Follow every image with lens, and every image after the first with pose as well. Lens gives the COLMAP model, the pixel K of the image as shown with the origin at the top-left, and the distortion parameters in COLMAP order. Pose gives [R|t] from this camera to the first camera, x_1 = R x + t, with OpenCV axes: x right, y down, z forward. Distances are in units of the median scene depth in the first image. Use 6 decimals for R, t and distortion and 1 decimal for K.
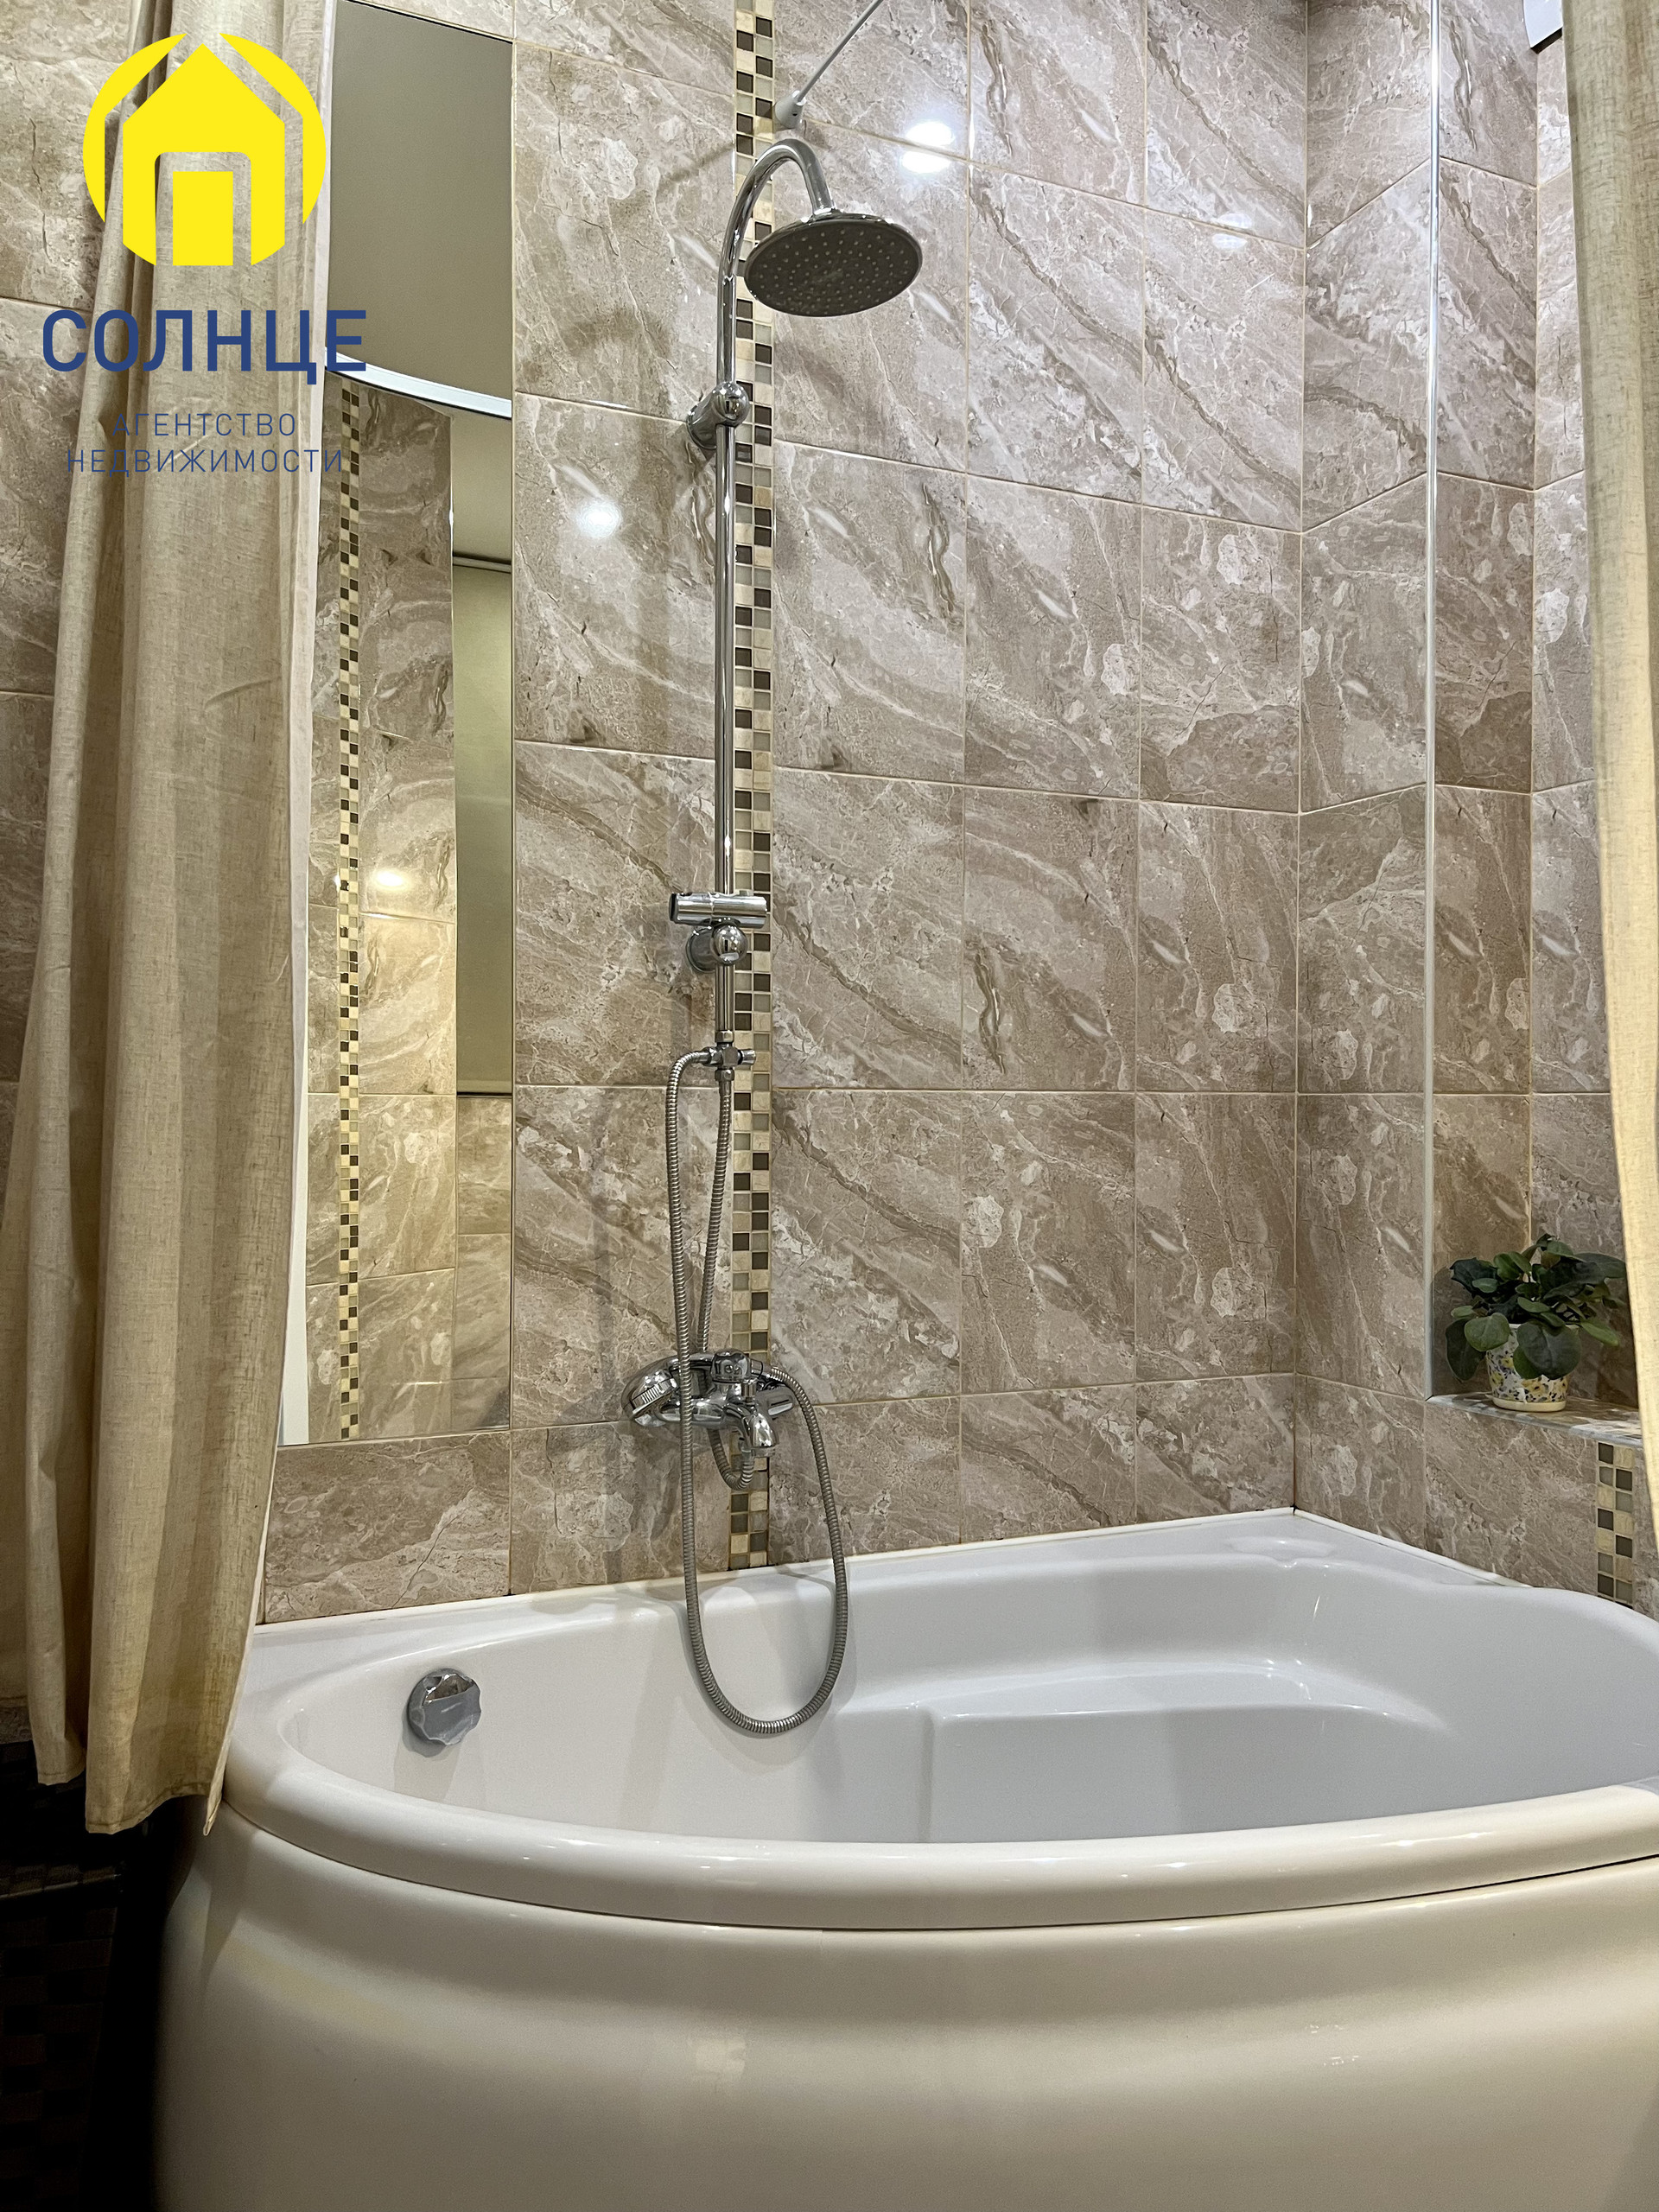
lens RADIAL K [[1685.7, 0, 830.6], [0, 1685.7, 1116.1], [0, 0, 1]] dist [0.076675, -0.090070]
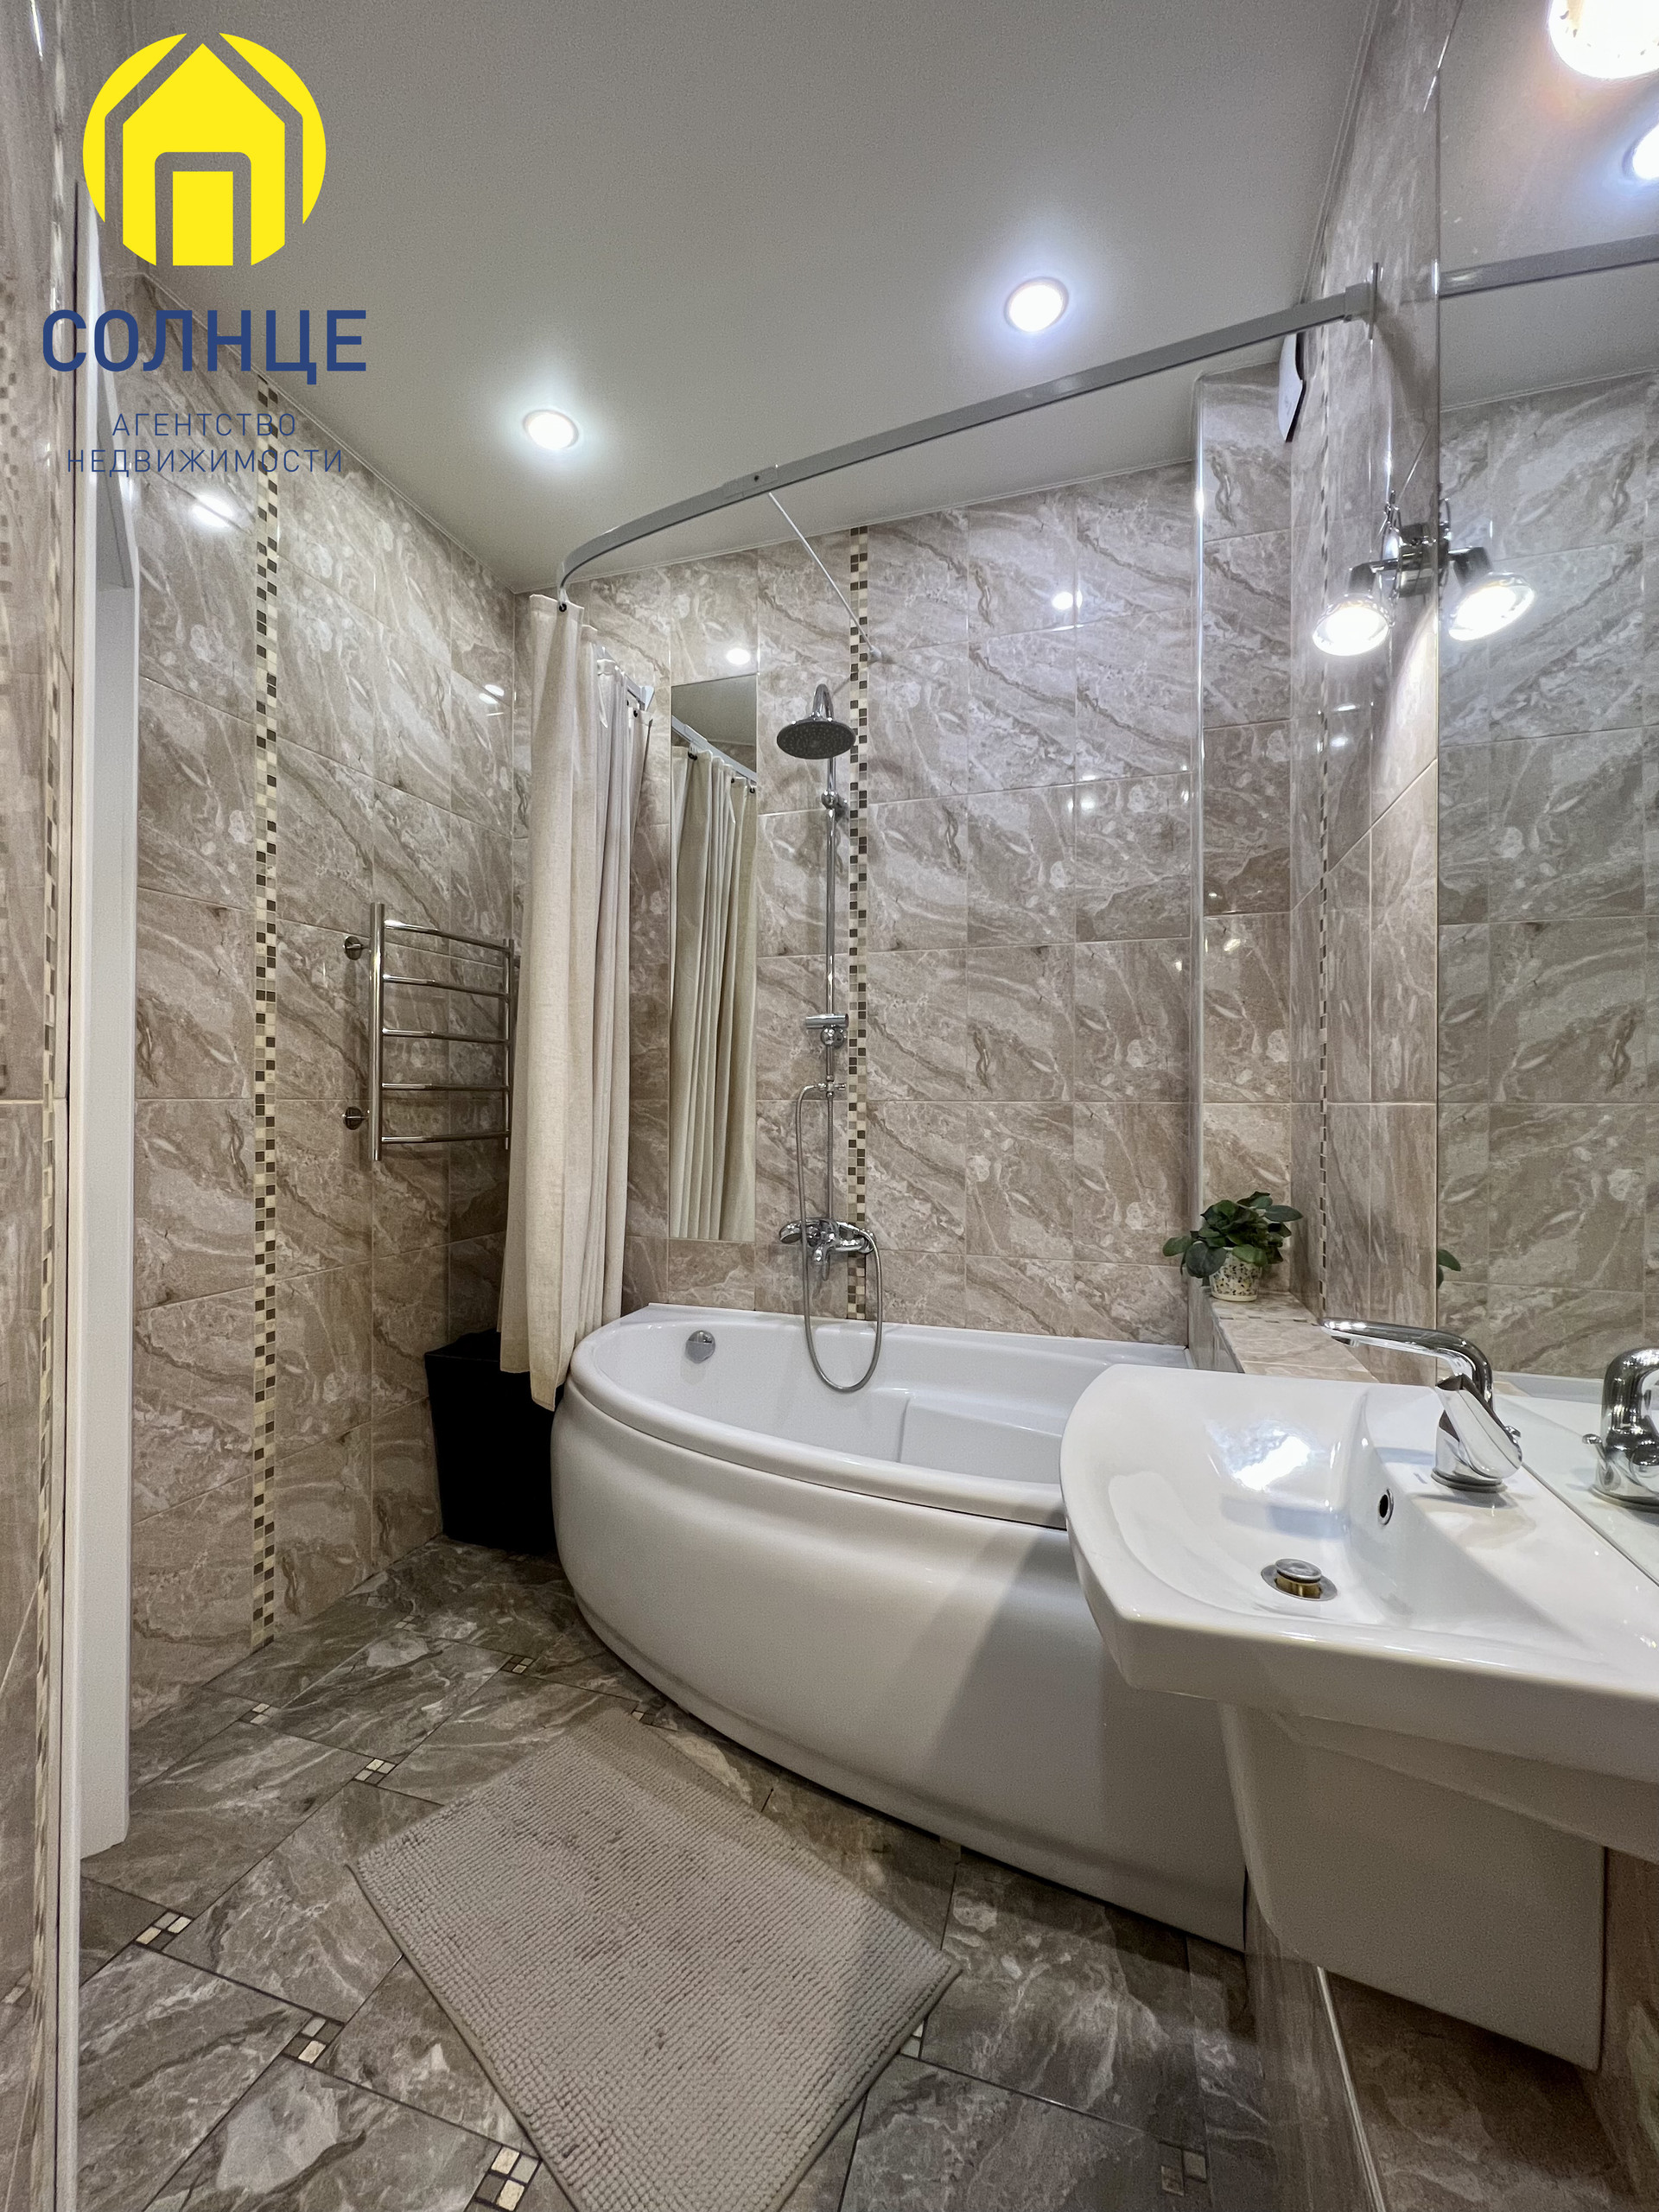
lens RADIAL K [[892.0, 0, 828.1], [0, 892.0, 1106.1], [0, 0, 1]] dist [0.004667, 0.000027]
pose [[0.745827, 0.001008, -0.666139, 0.658715], [-0.004709, 0.999982, -0.003759, -0.004998], [0.666123, 0.005940, 0.745819, 0.107937]]
